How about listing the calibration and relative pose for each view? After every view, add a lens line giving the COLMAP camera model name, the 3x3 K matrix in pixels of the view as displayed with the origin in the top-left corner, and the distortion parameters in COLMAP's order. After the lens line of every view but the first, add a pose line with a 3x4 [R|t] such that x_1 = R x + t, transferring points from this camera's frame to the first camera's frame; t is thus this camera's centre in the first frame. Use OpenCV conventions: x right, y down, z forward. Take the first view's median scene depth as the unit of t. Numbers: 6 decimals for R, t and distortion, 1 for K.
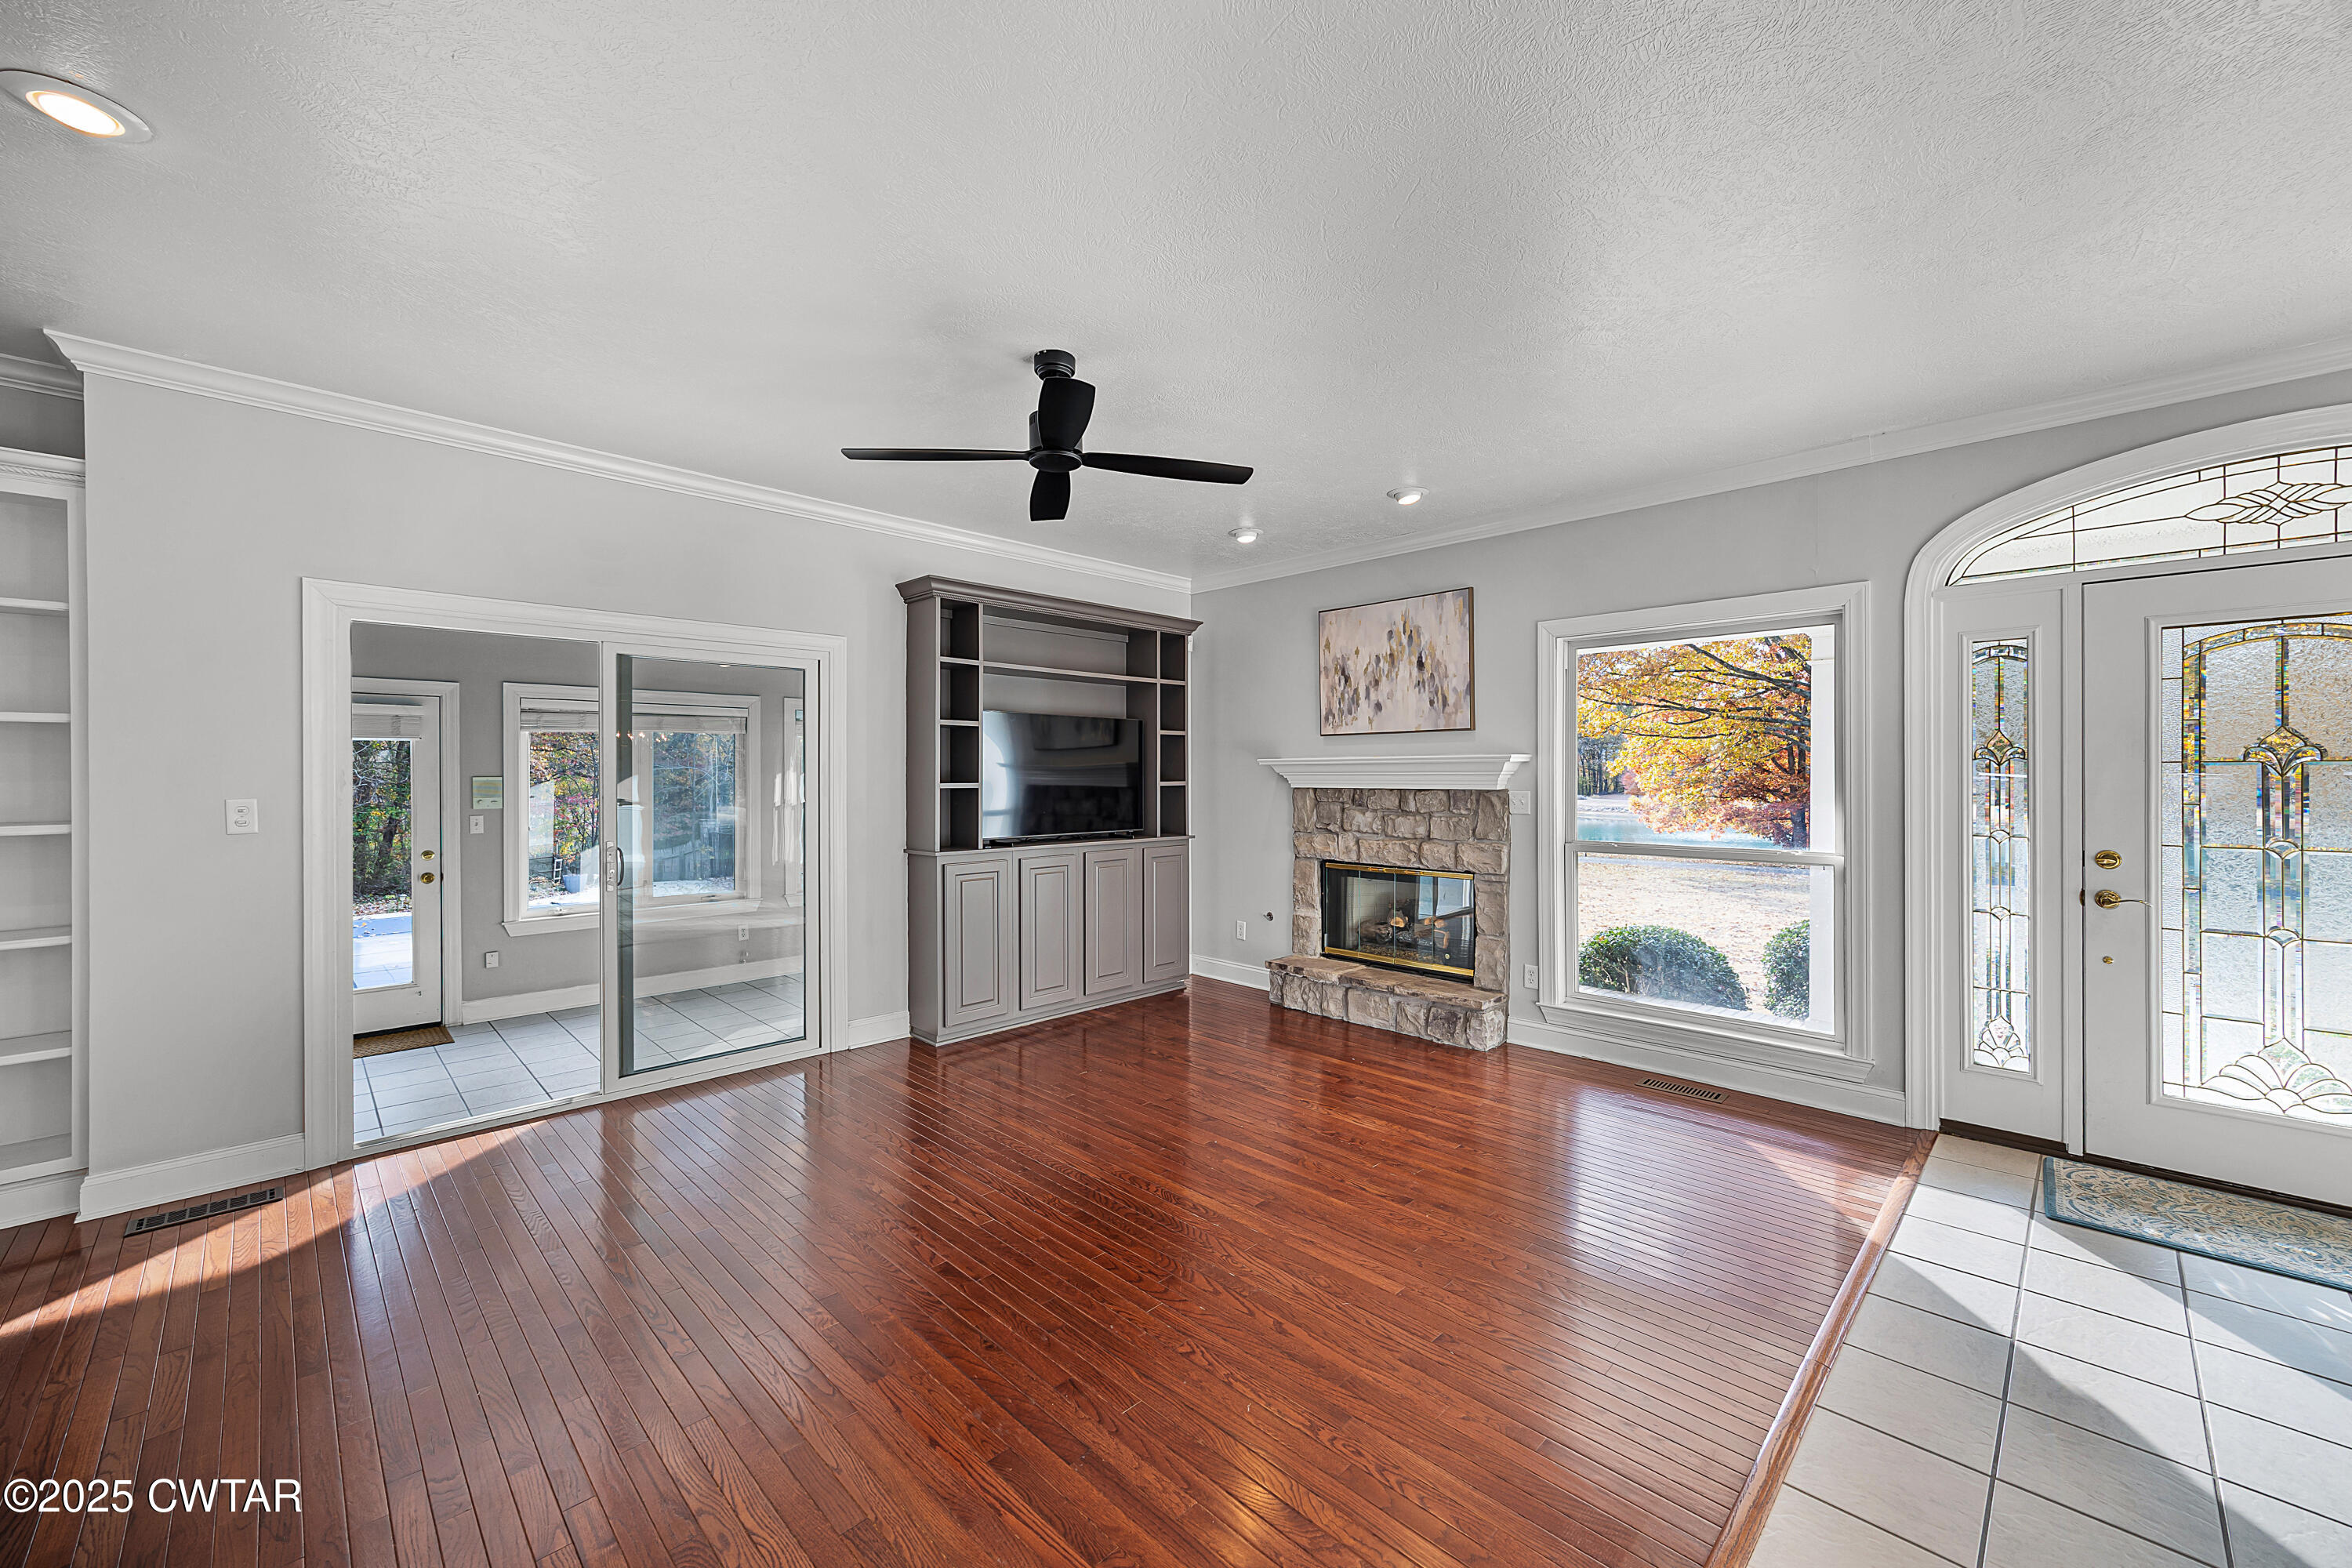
lens RADIAL K [[905.2, 0, 1183.7], [0, 905.2, 774.2], [0, 0, 1]] dist [0.000265, 0.000075]
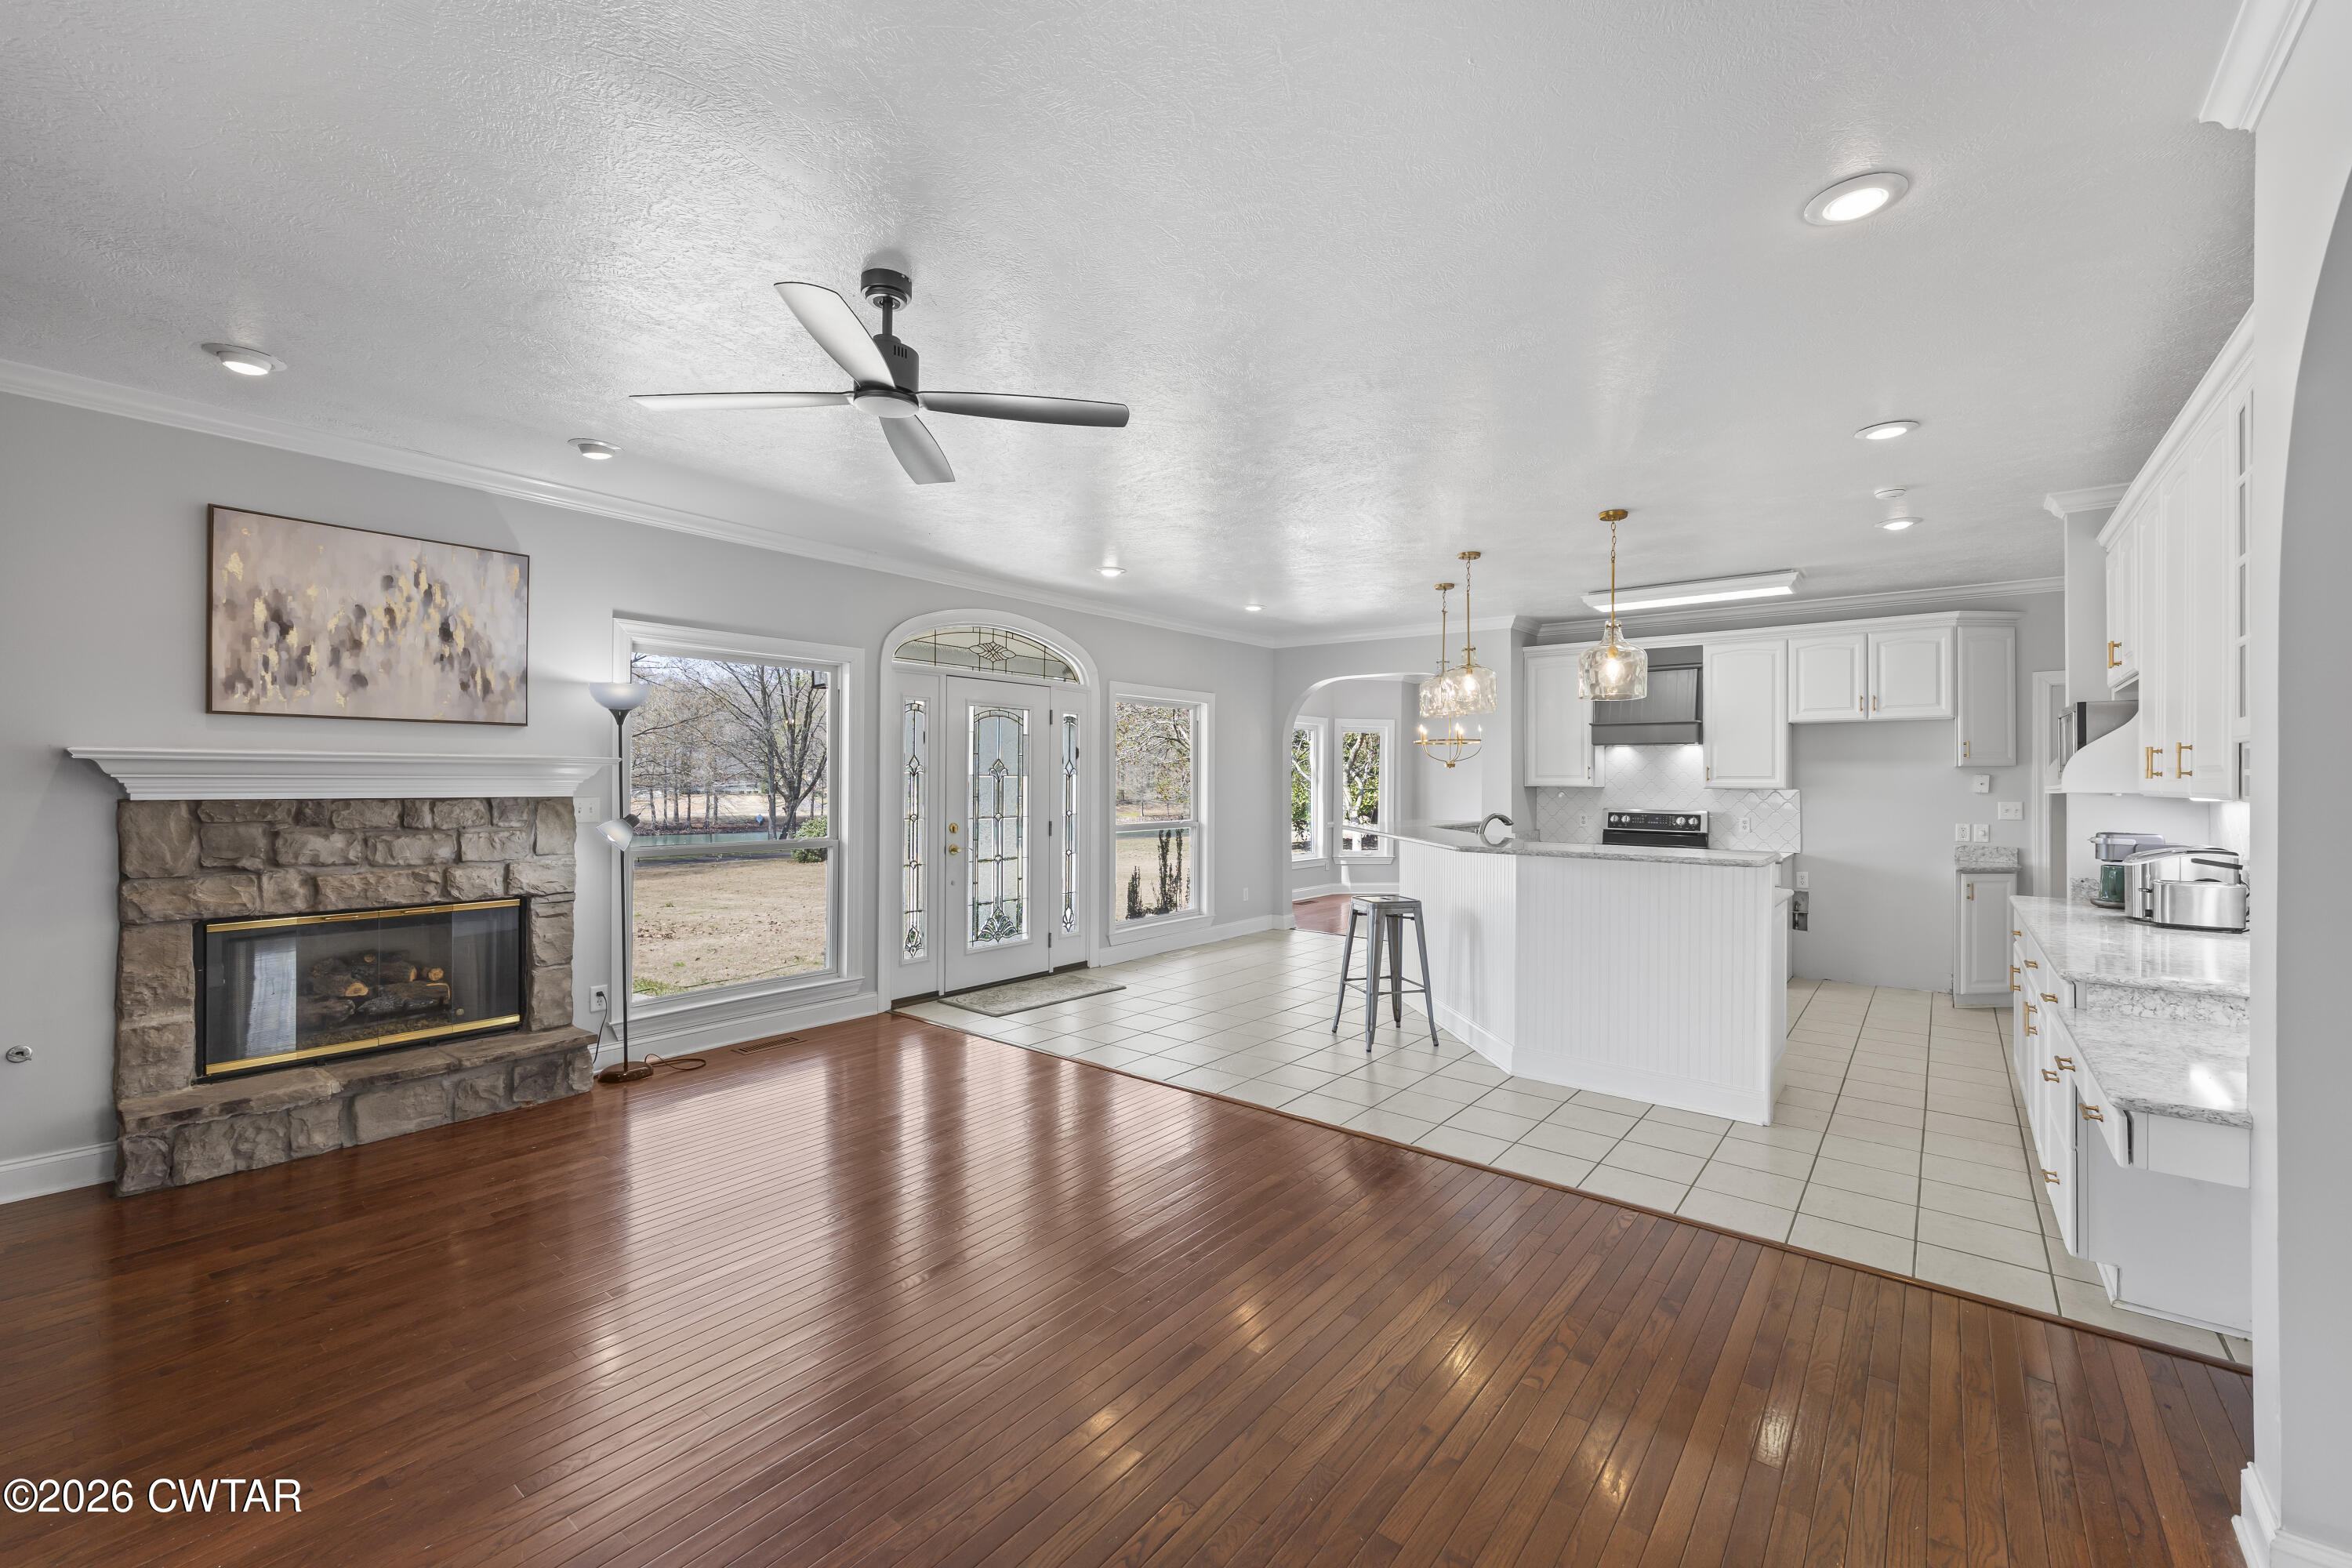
lens RADIAL K [[947.2, 0, 1191.0], [0, 947.2, 780.6], [0, 0, 1]] dist [0.000020, 0.000755]
pose [[-0.113815, 0.003496, 0.993496, -0.642943], [-0.005311, 0.999977, -0.004127, 0.001918], [-0.993488, -0.005746, -0.113794, 0.505891]]
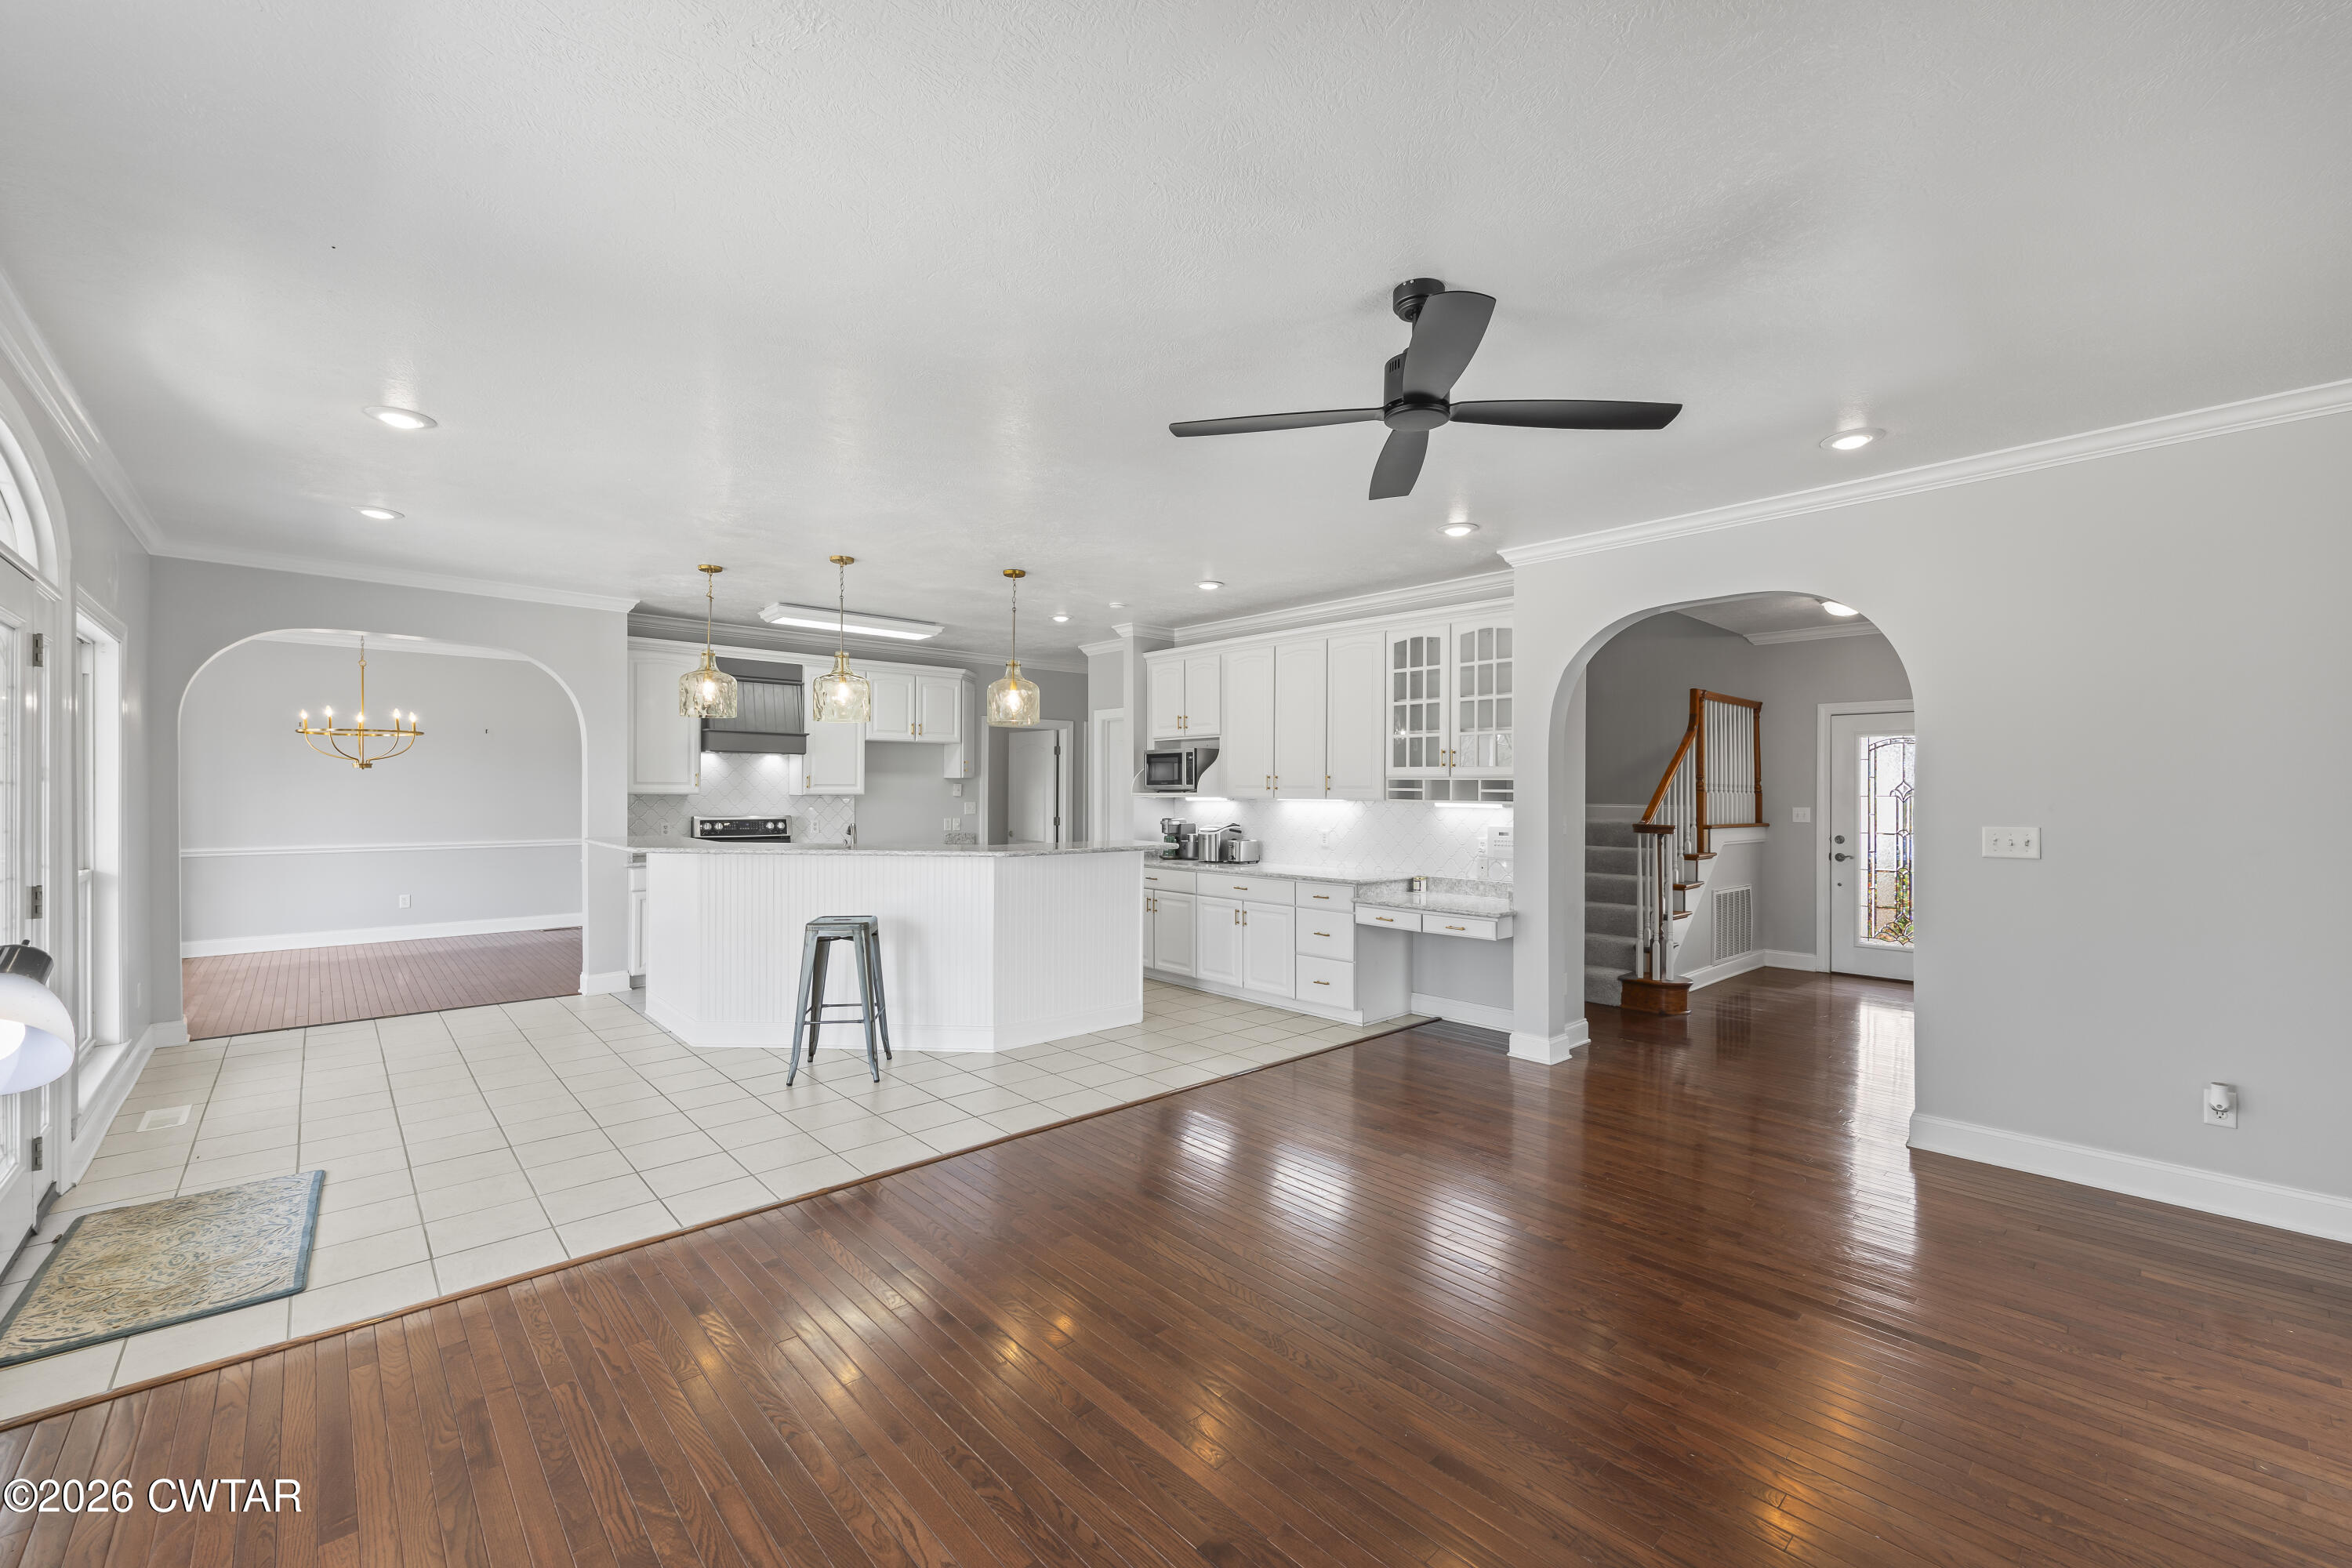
lens RADIAL K [[947.2, 0, 1174.9], [0, 947.2, 788.4], [0, 0, 1]] dist [0.000020, 0.000755]
pose [[-0.998989, -0.001362, 0.044929, 0.032538], [-0.001405, 0.999999, -0.000927, -0.007107], [-0.044928, -0.000989, -0.998990, 1.147656]]
